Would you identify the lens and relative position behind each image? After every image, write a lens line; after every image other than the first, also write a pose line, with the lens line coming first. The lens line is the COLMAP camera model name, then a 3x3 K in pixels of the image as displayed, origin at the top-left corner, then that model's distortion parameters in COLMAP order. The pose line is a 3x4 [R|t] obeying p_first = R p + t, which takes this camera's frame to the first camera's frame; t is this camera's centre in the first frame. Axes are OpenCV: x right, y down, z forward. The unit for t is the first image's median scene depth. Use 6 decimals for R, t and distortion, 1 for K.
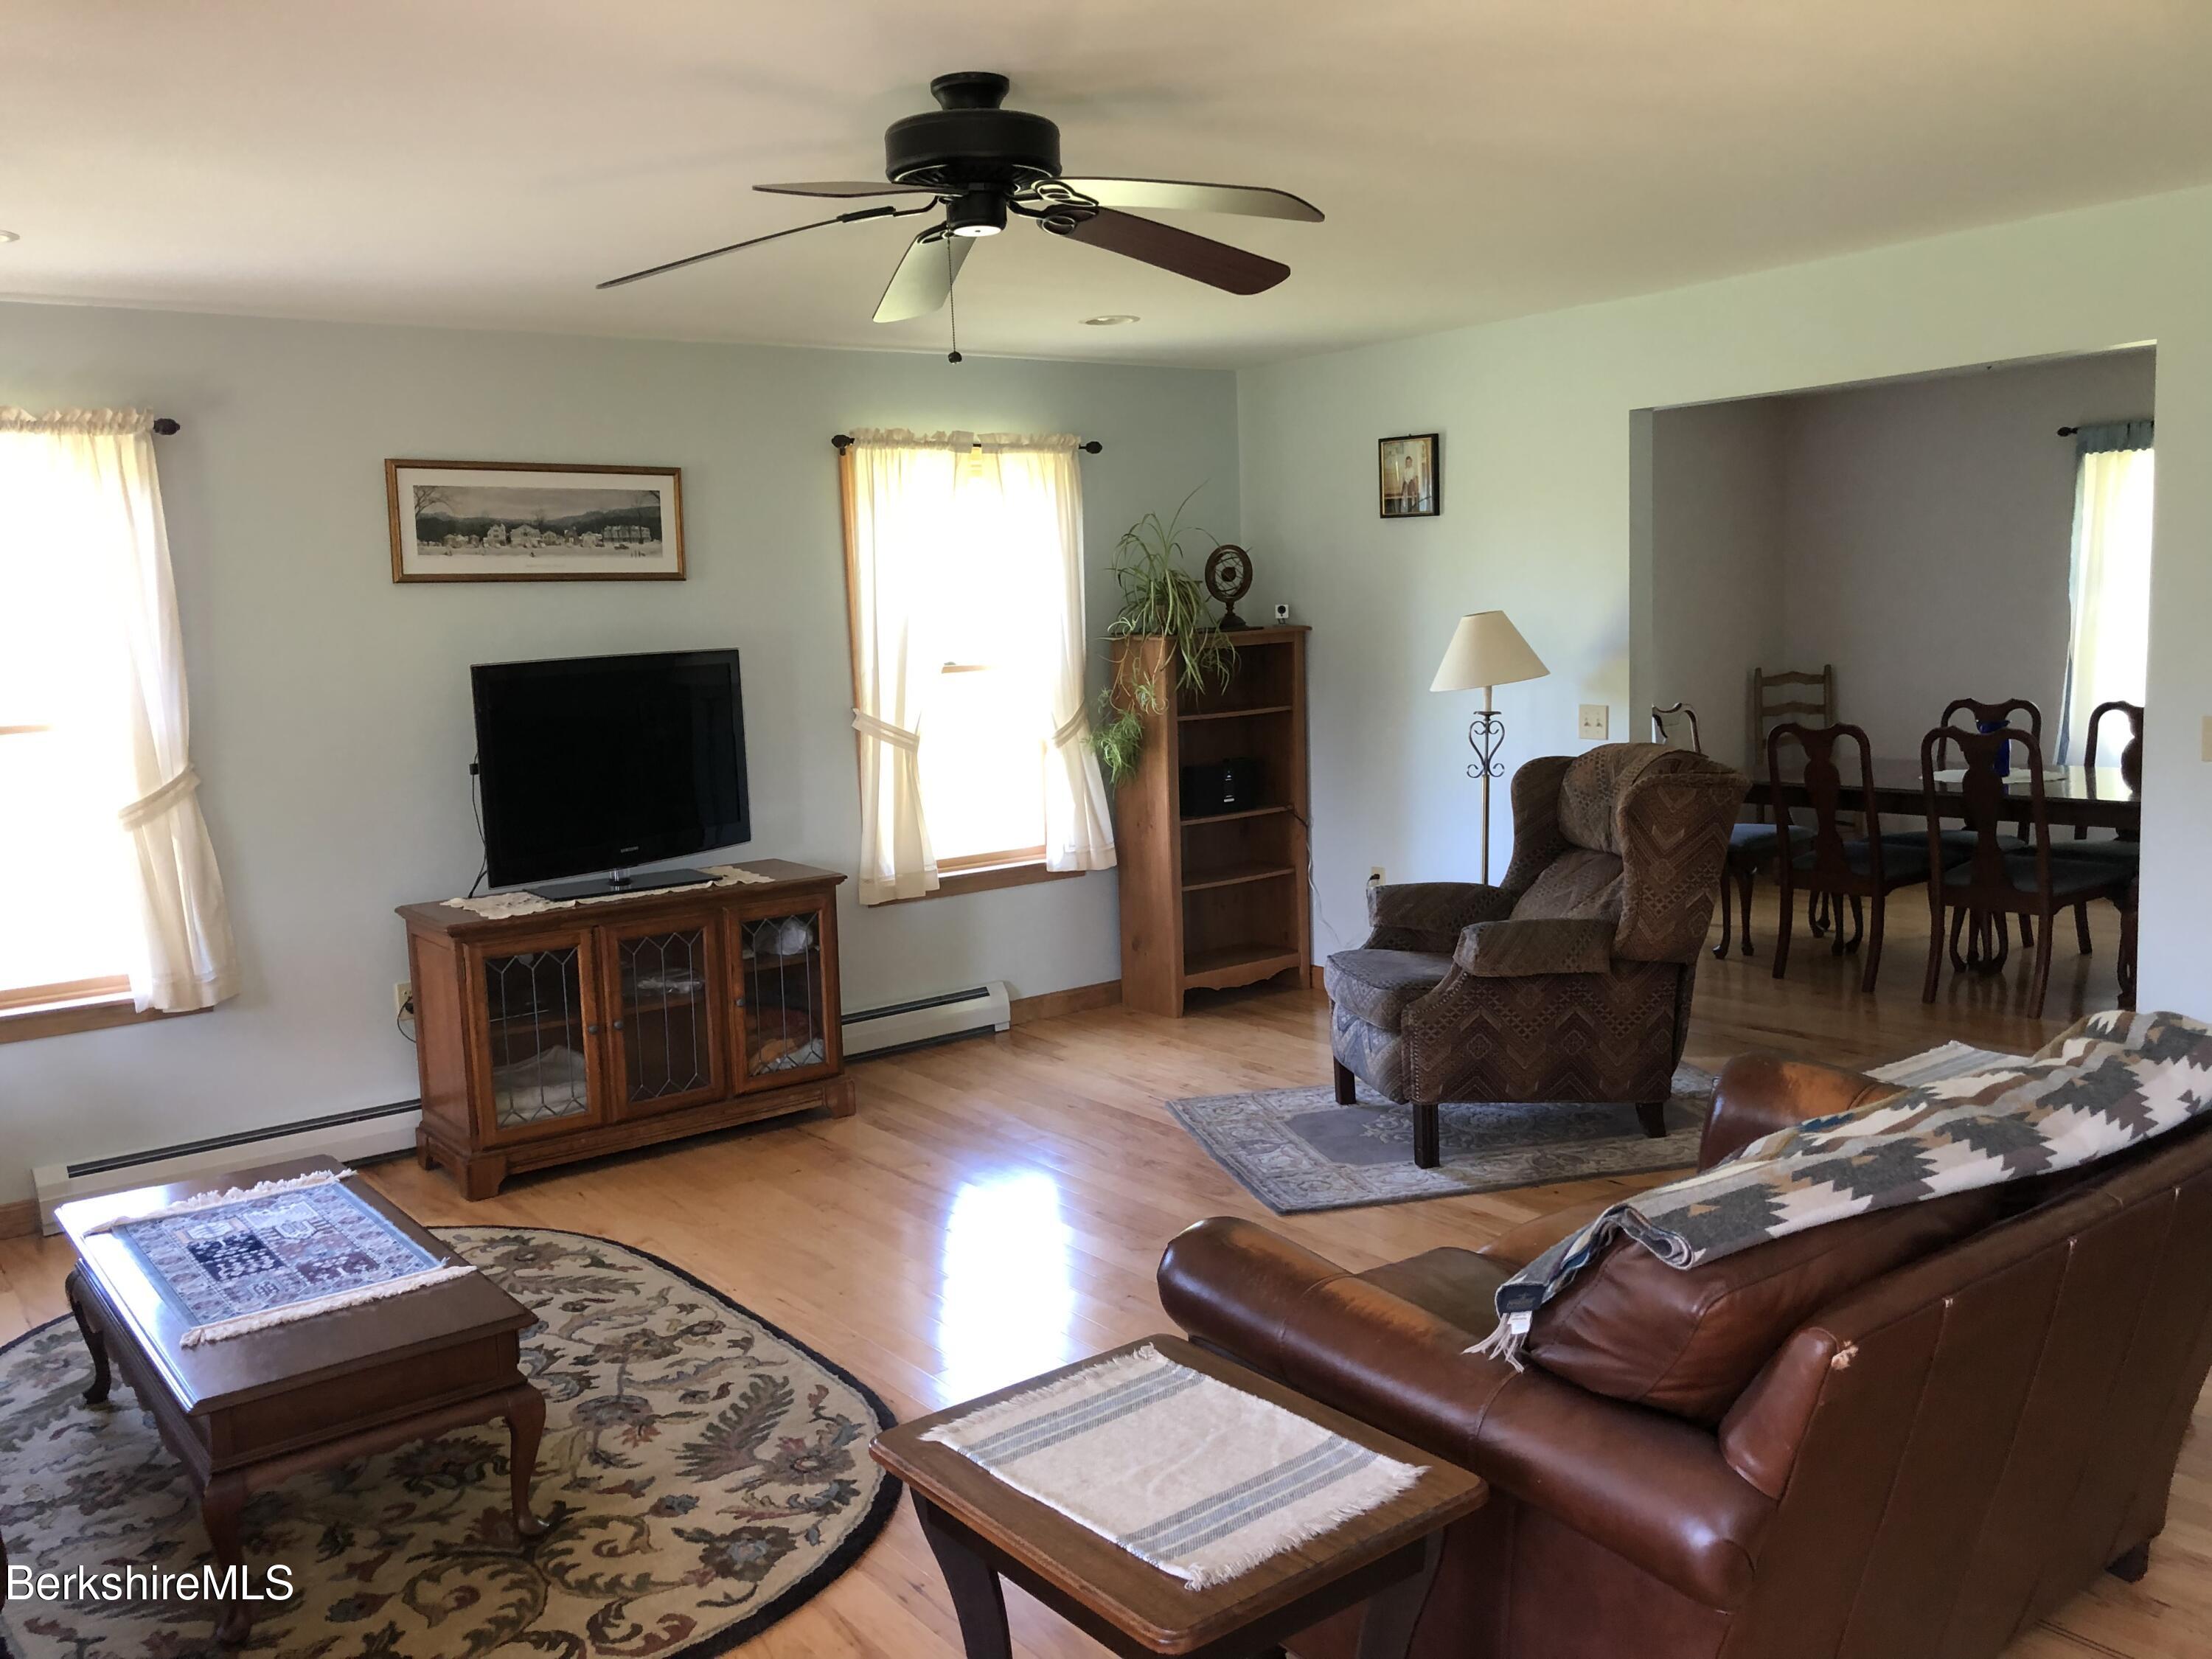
lens RADIAL K [[1822.3, 0, 1104.0], [0, 1822.3, 837.0], [0, 0, 1]] dist [0.002796, -0.005947]
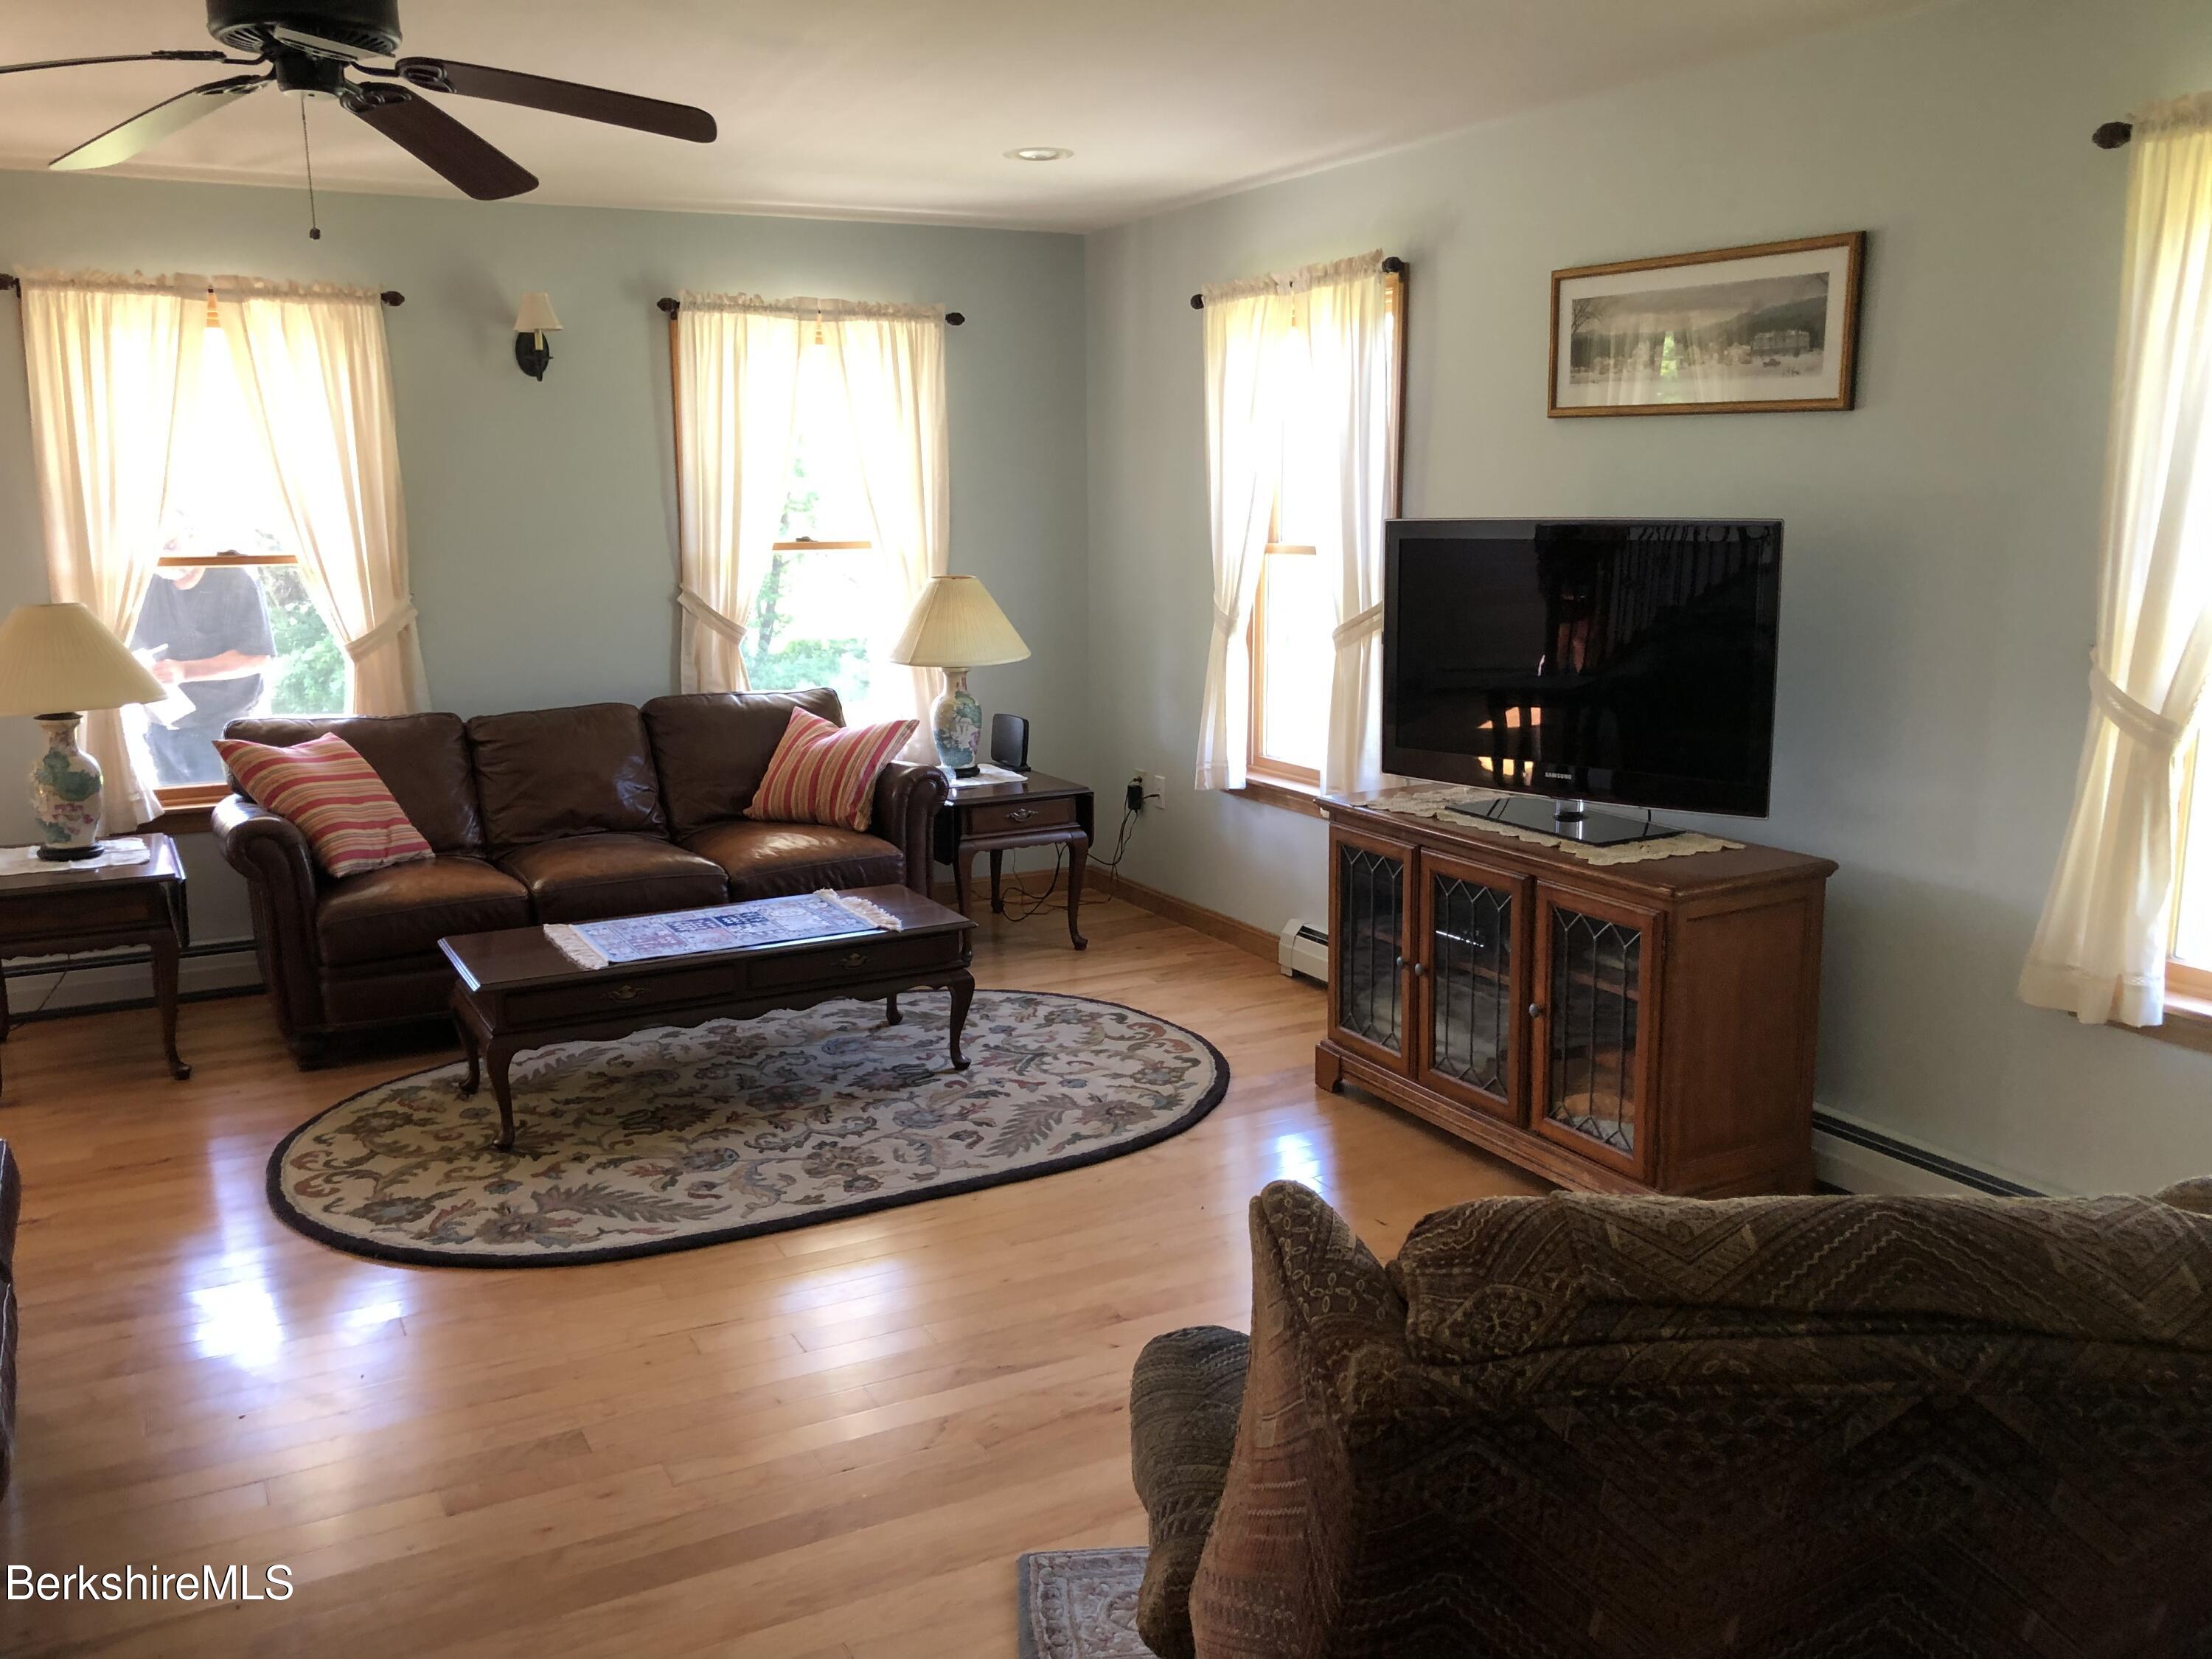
lens RADIAL K [[1822.3, 0, 1099.3], [0, 1822.3, 837.2], [0, 0, 1]] dist [0.002796, -0.005947]
pose [[-0.169104, 0.236163, -0.956886, 0.475646], [-0.101301, 0.961562, 0.255220, -0.133427], [0.980378, 0.140092, -0.138680, 0.850967]]
